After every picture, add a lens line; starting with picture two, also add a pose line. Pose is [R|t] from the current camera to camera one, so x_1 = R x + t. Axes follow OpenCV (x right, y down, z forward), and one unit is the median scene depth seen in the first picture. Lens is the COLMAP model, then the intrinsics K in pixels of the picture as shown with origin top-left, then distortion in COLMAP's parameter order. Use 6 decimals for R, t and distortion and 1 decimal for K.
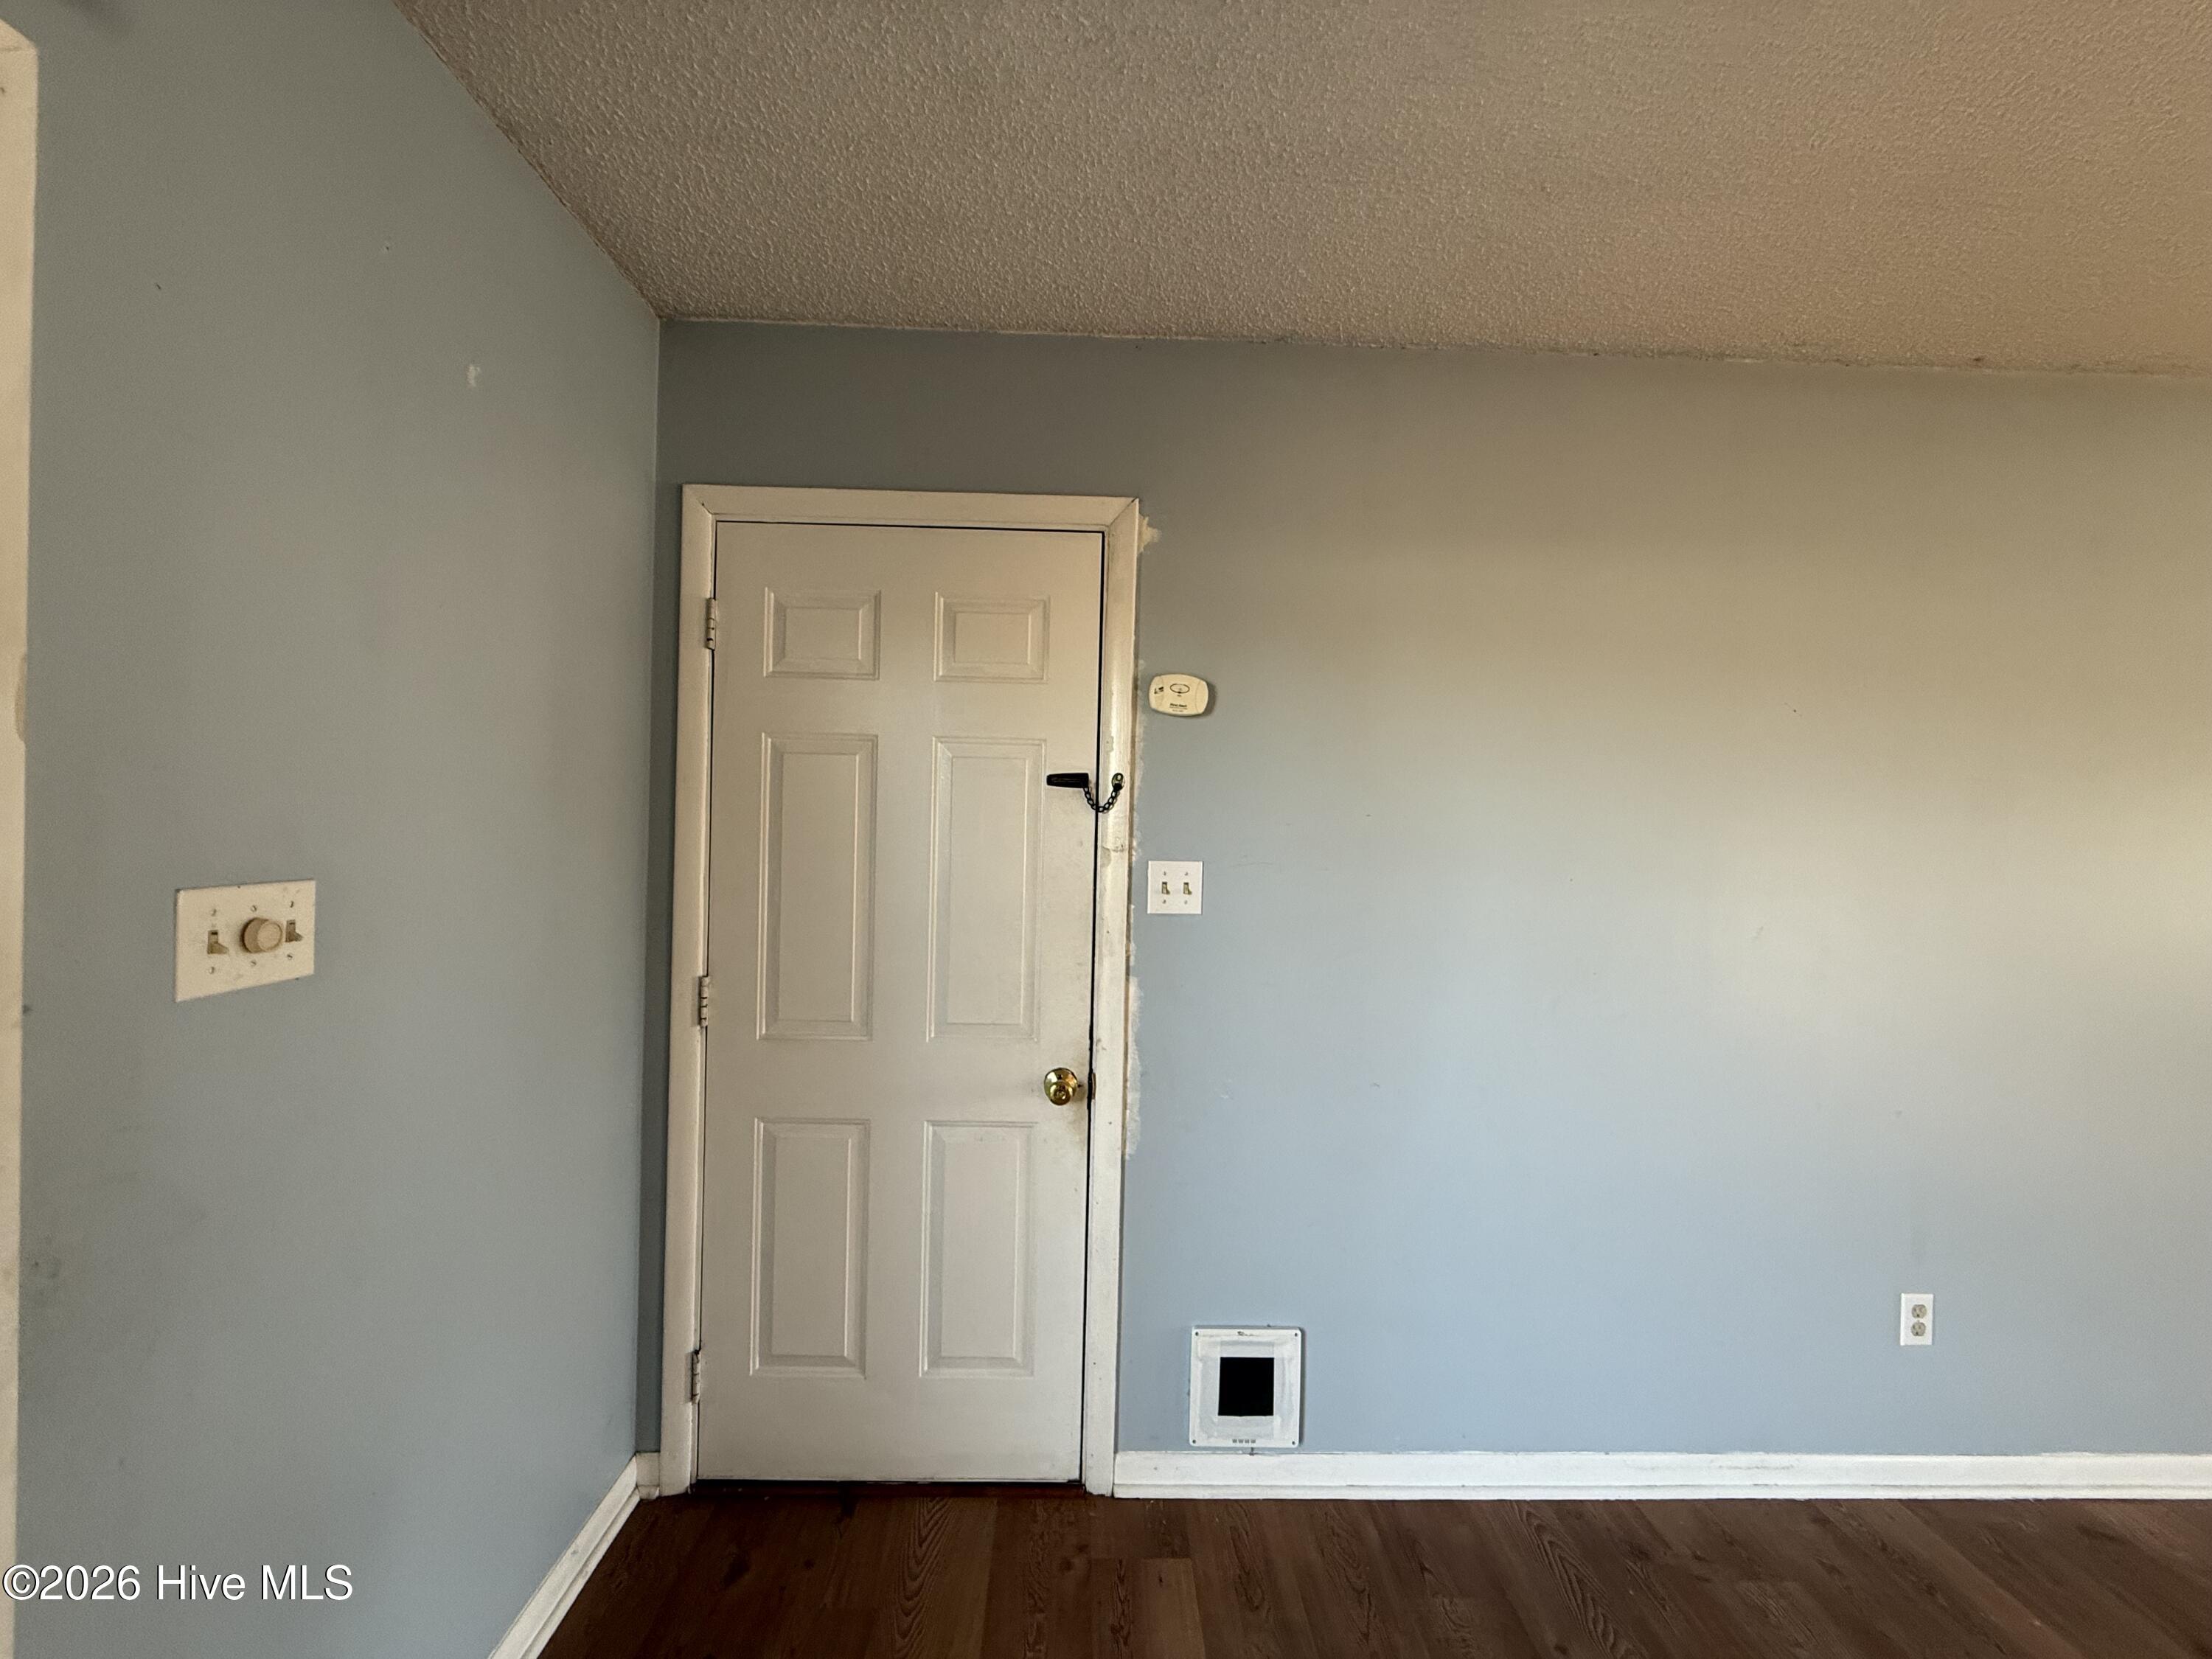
lens RADIAL K [[882.1, 0, 1106.0], [0, 882.1, 829.5], [0, 0, 1]] dist [0.003047, 0.000348]
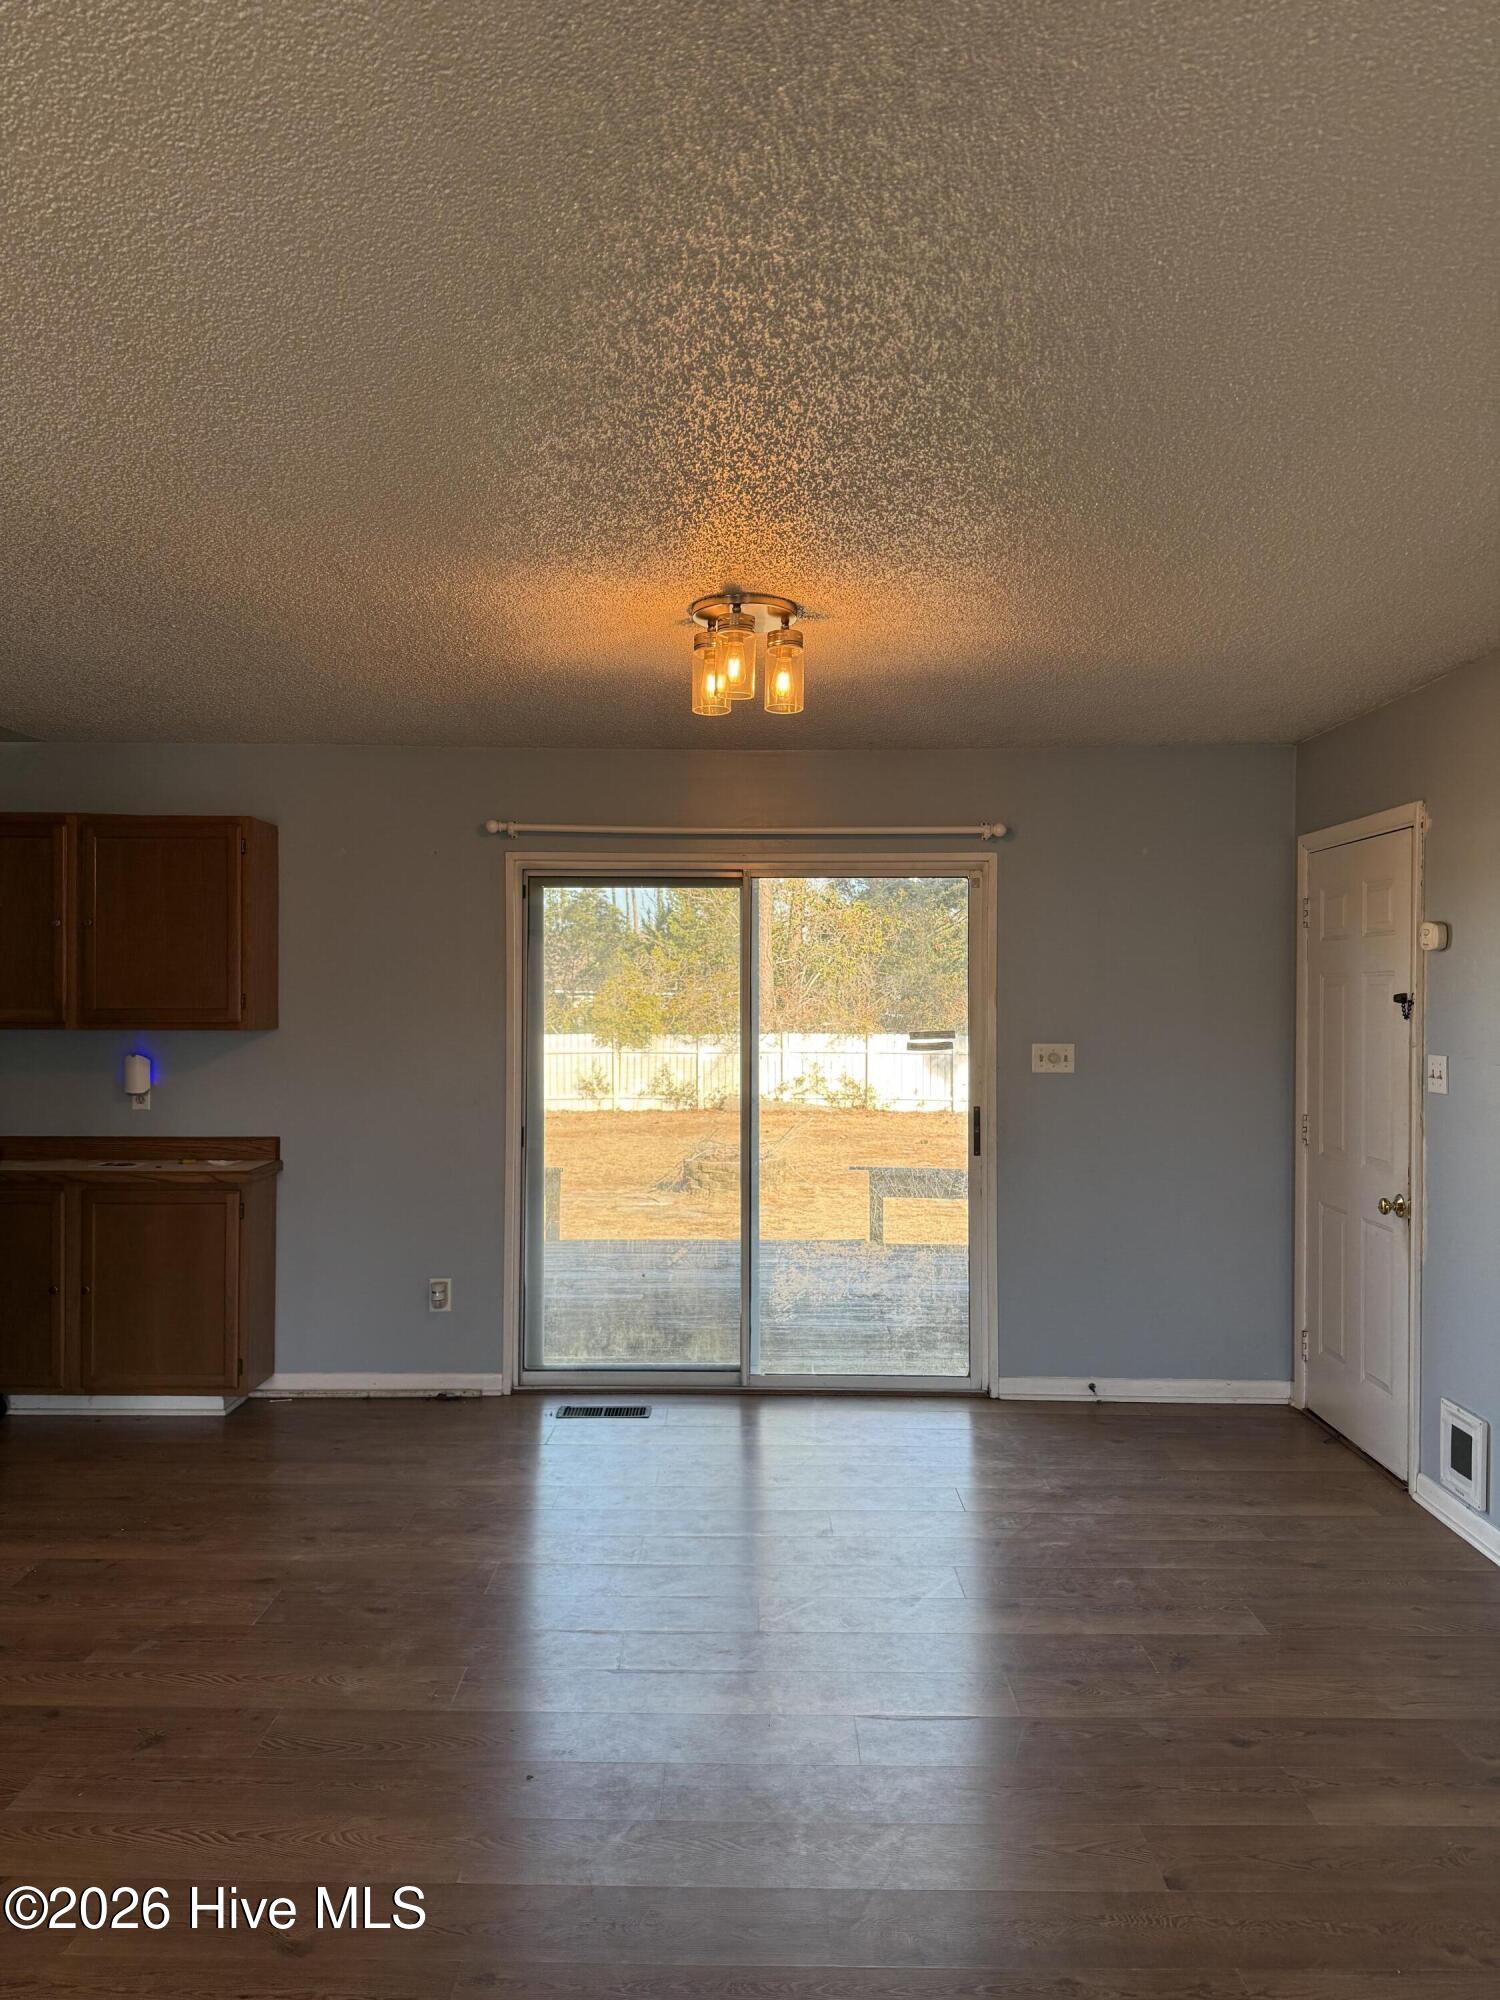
lens RADIAL K [[1423.4, 0, 750.0], [0, 1423.4, 1000.0], [0, 0, 1]] dist [0.063338, -0.000915]
pose [[-0.026551, -0.016762, -0.999507, 2.402875], [-0.012589, 0.999786, -0.016432, 0.000076], [0.999568, 0.012146, -0.026756, -0.020547]]
